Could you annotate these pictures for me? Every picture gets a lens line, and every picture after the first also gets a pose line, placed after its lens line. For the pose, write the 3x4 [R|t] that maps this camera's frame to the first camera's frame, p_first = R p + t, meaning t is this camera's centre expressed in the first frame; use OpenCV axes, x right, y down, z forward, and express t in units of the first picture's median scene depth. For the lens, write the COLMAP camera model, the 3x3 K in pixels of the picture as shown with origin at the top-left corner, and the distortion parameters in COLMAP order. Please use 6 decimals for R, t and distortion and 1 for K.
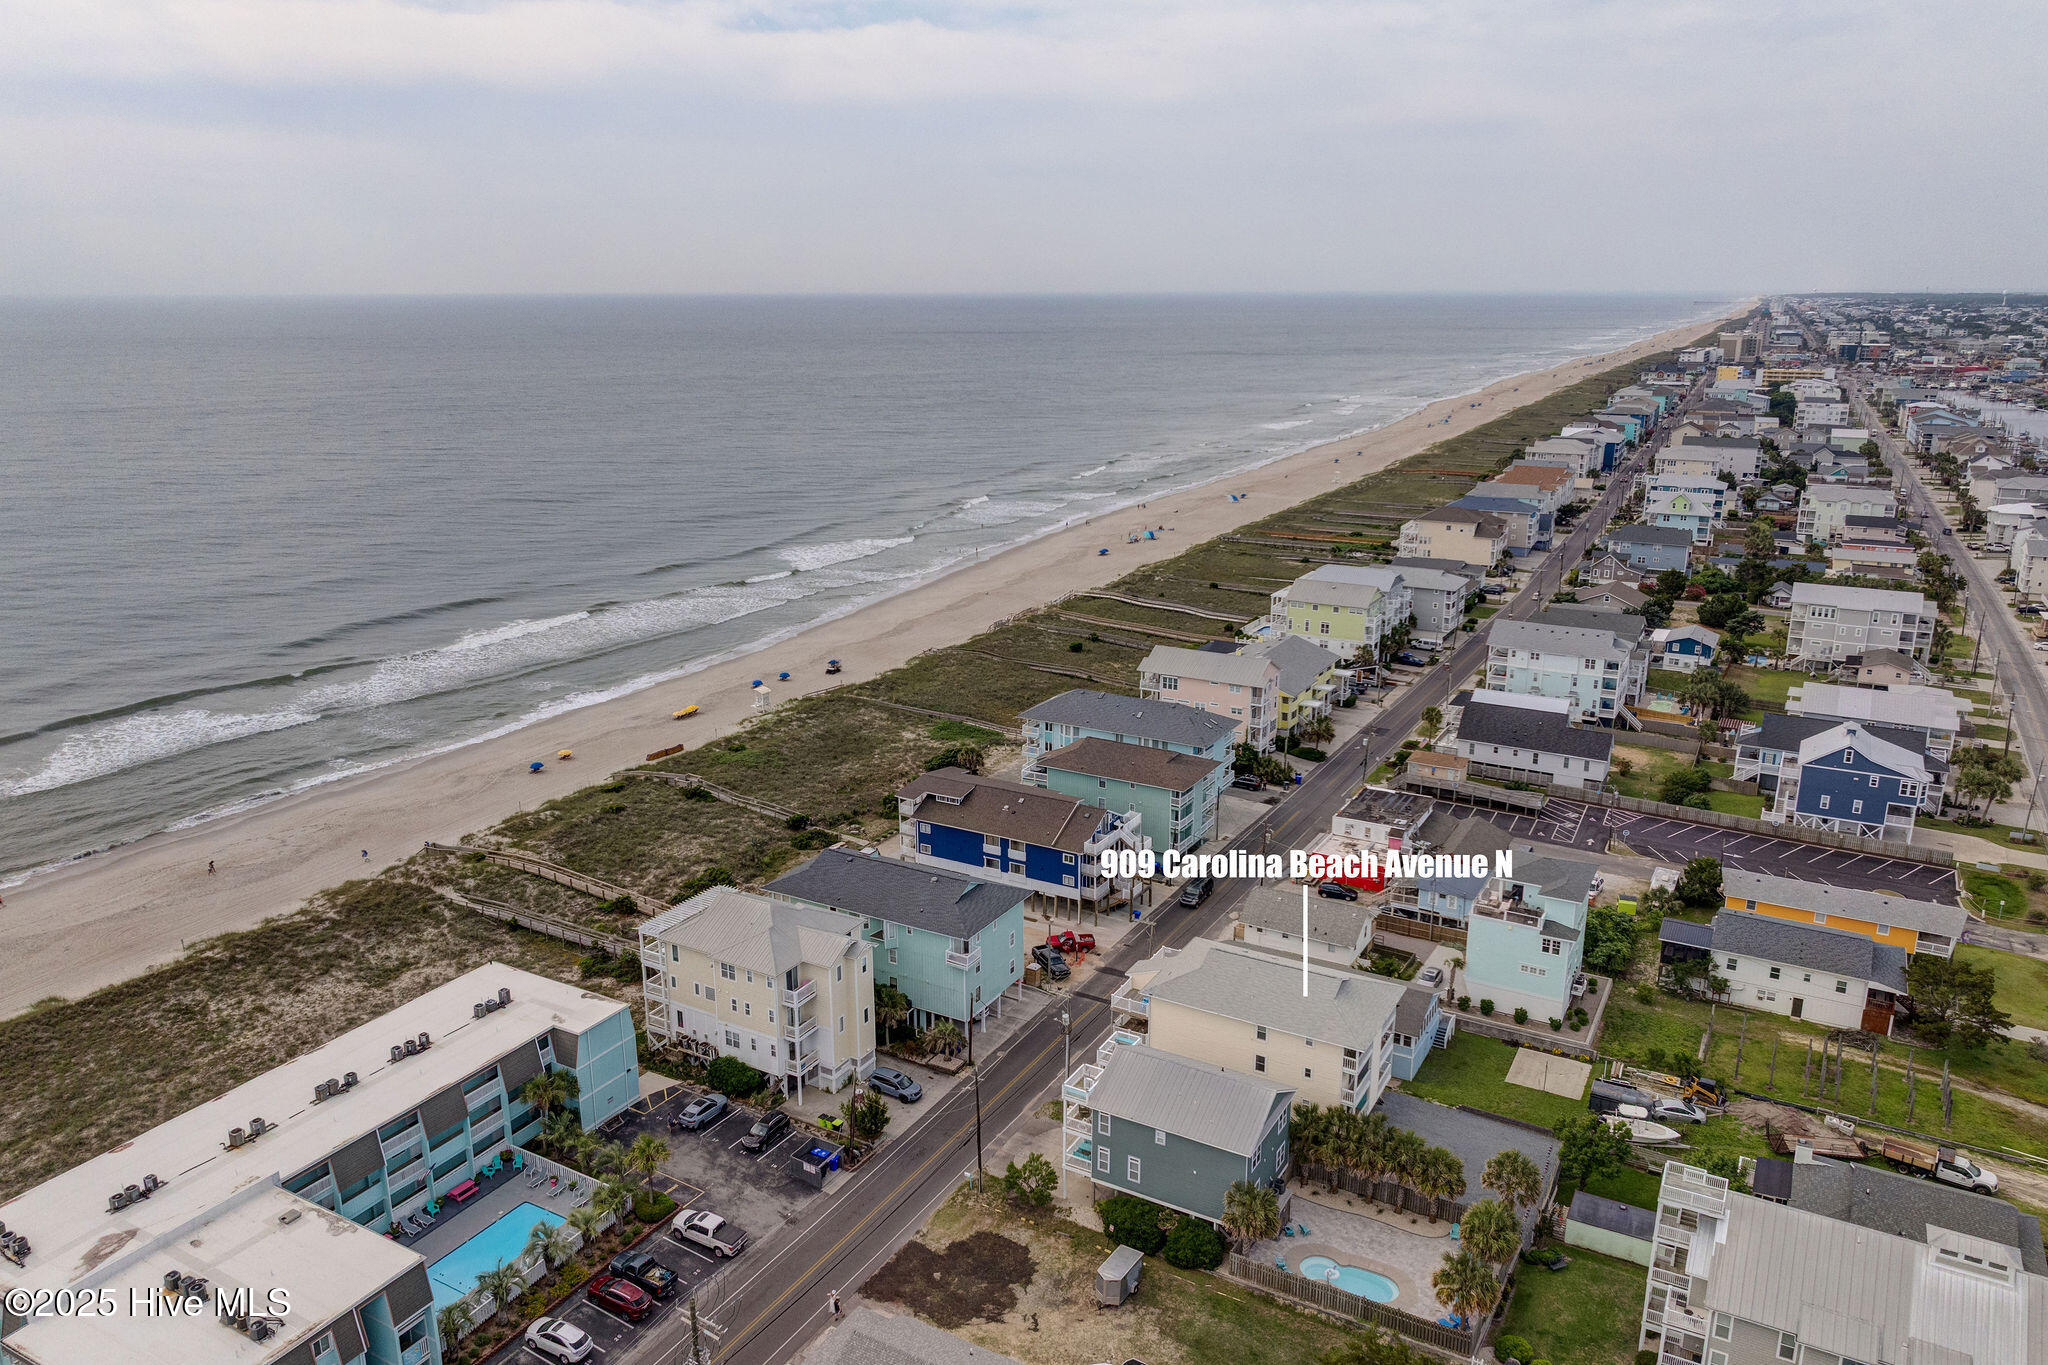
lens RADIAL K [[1420.2, 0, 1019.7], [0, 1420.2, 681.9], [0, 0, 1]] dist [0.012046, -0.020222]
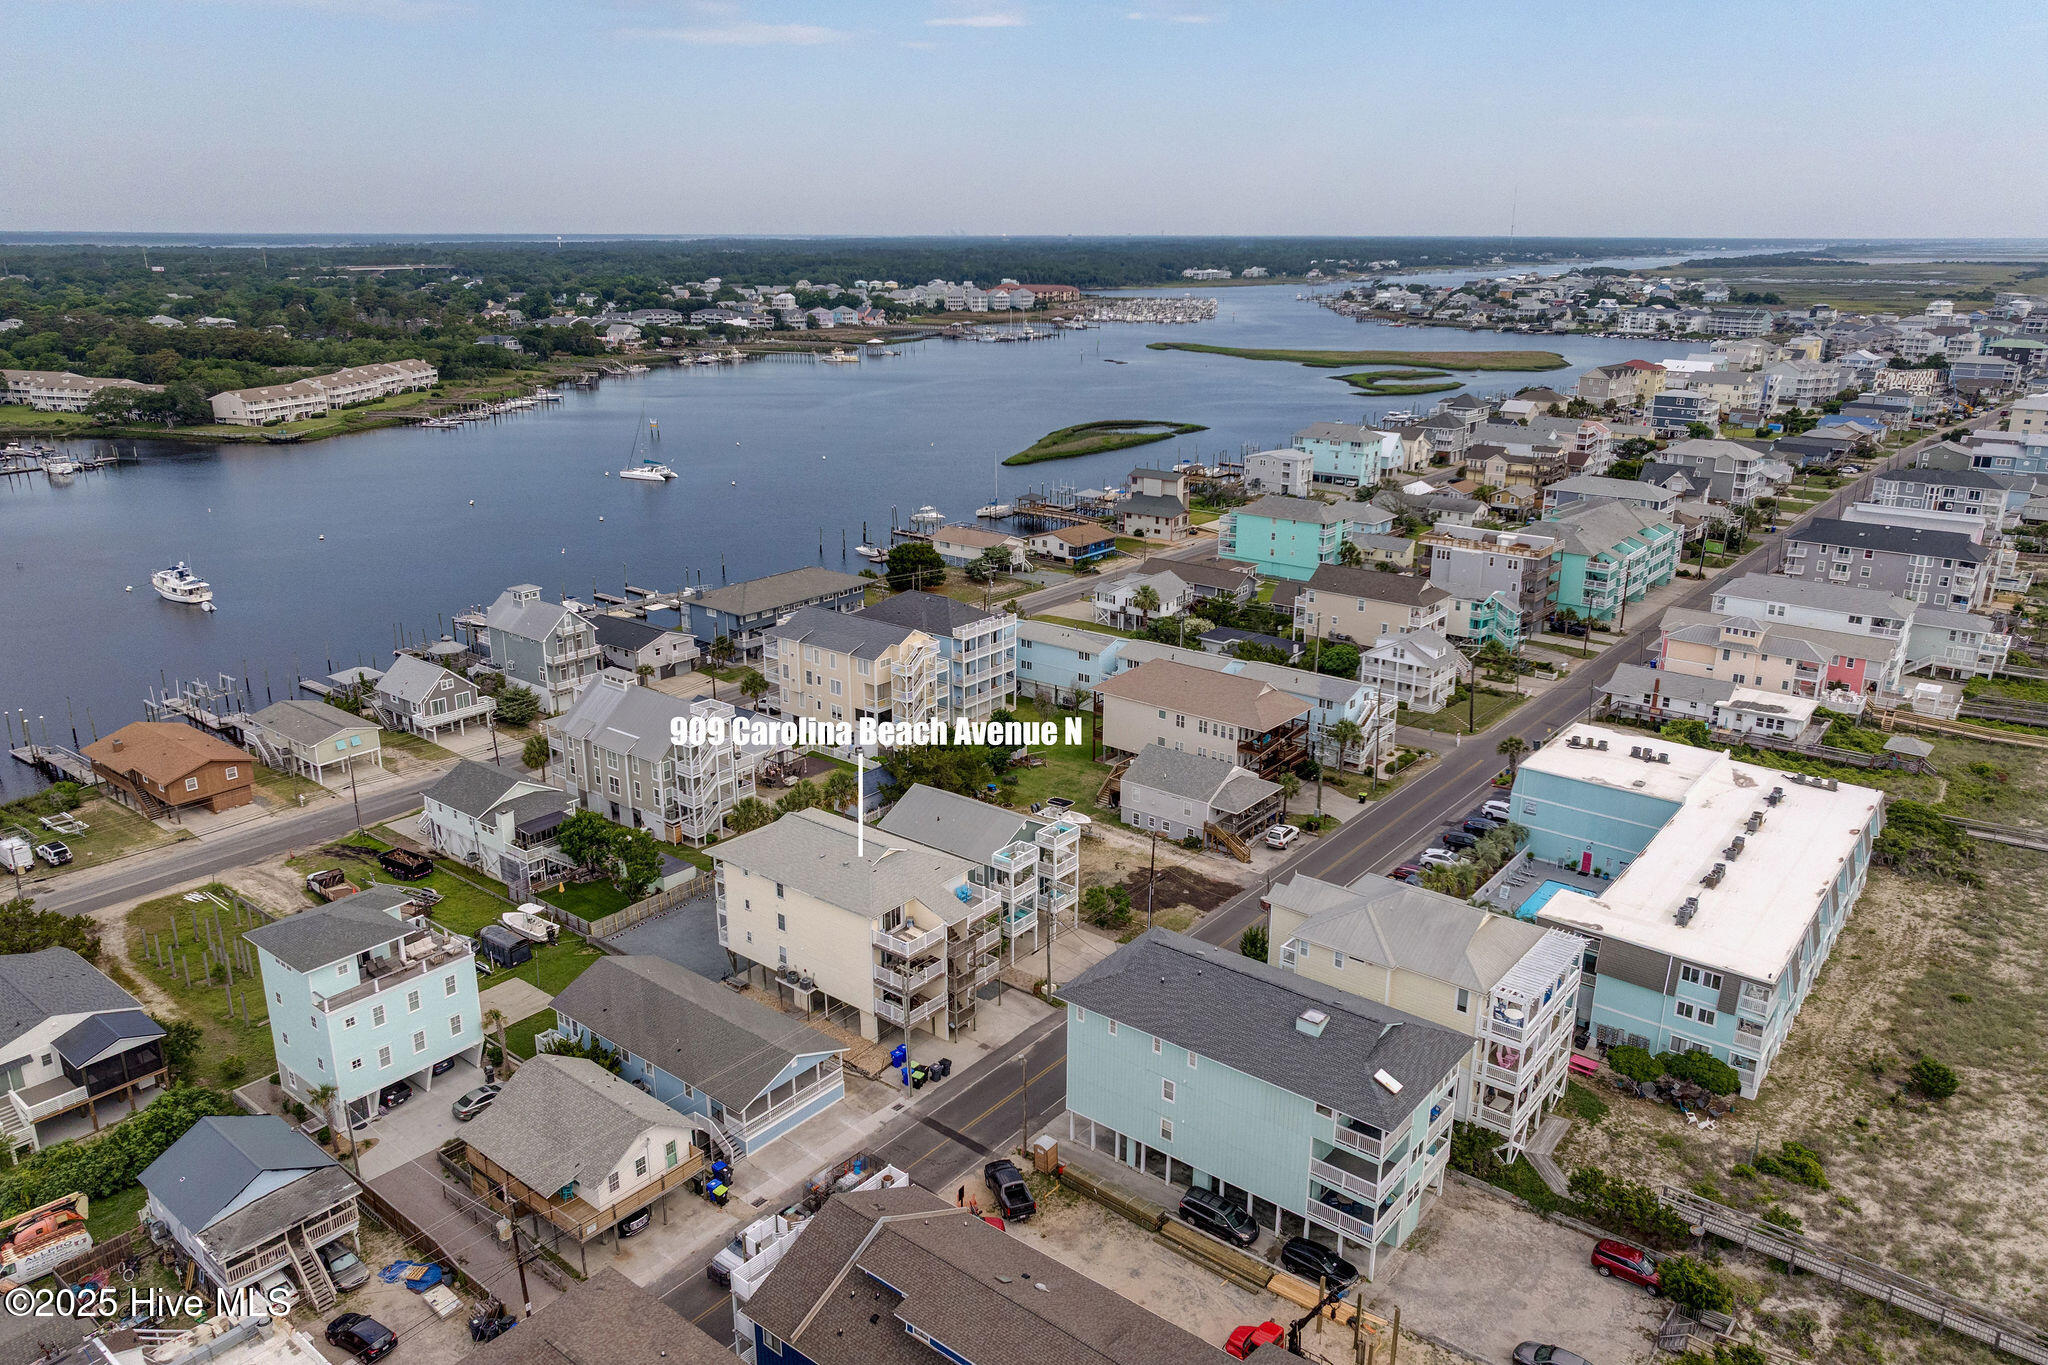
lens RADIAL K [[1424.9, 0, 1026.3], [0, 1424.9, 673.6], [0, 0, 1]] dist [0.014747, -0.032052]
pose [[-0.988347, -0.045966, 0.145114, -0.054099], [0.039269, 0.844054, 0.534818, -0.266863], [-0.147067, 0.534284, -0.832413, 1.149107]]
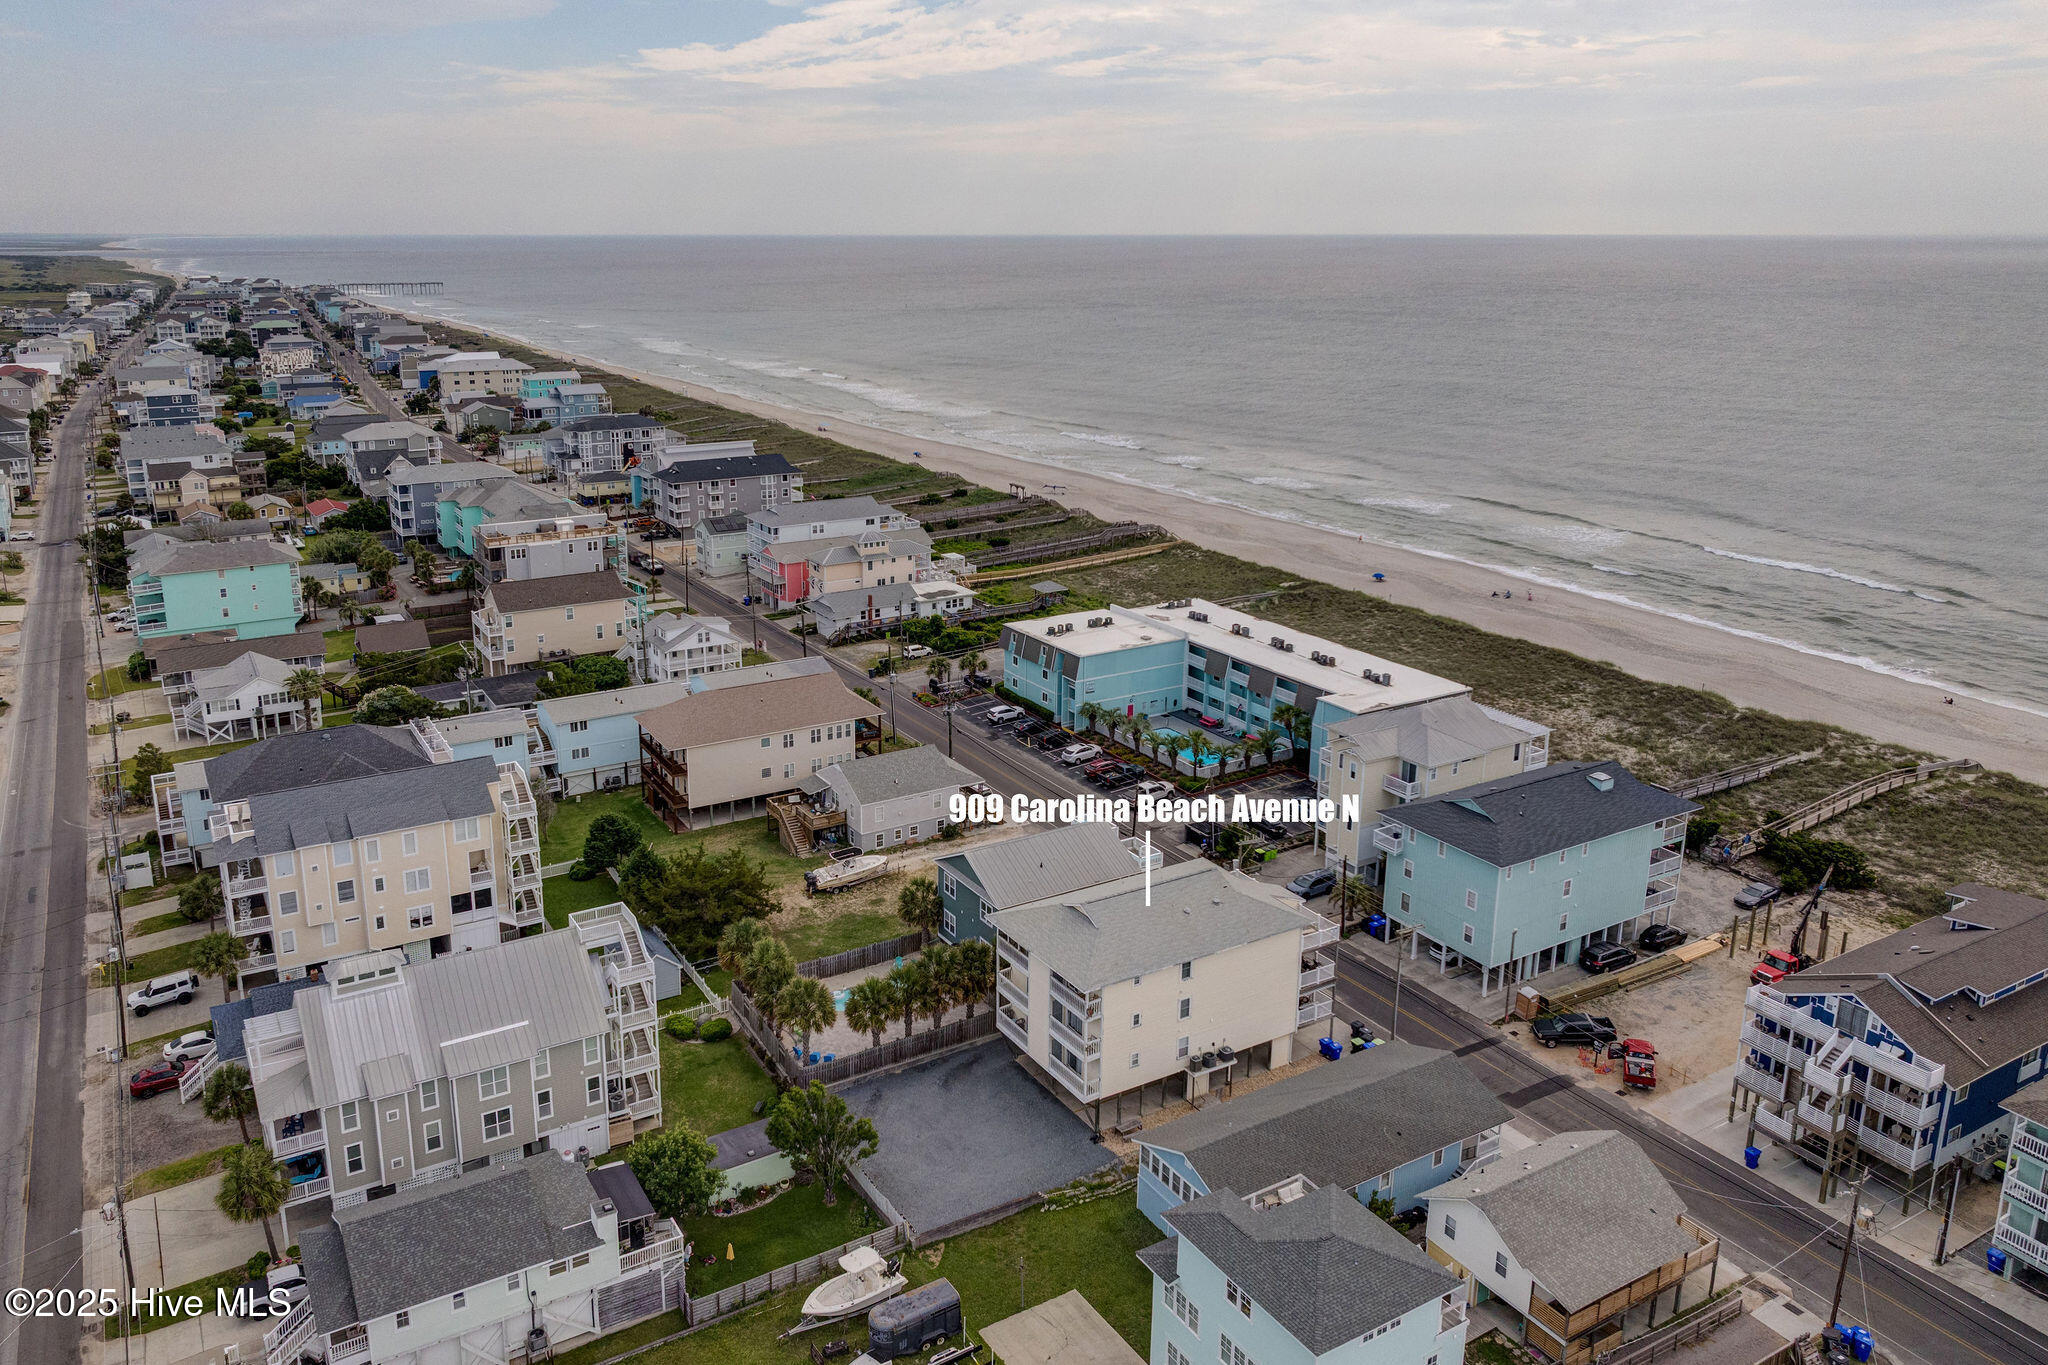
lens RADIAL K [[1457.3, 0, 951.6], [0, 1457.3, 615.0], [0, 0, 1]] dist [0.000543, -0.002410]
pose [[-0.510128, 0.221289, -0.831144, 0.598497], [-0.226633, 0.897603, 0.378083, -0.154659], [0.829703, 0.381235, -0.407741, 0.790744]]
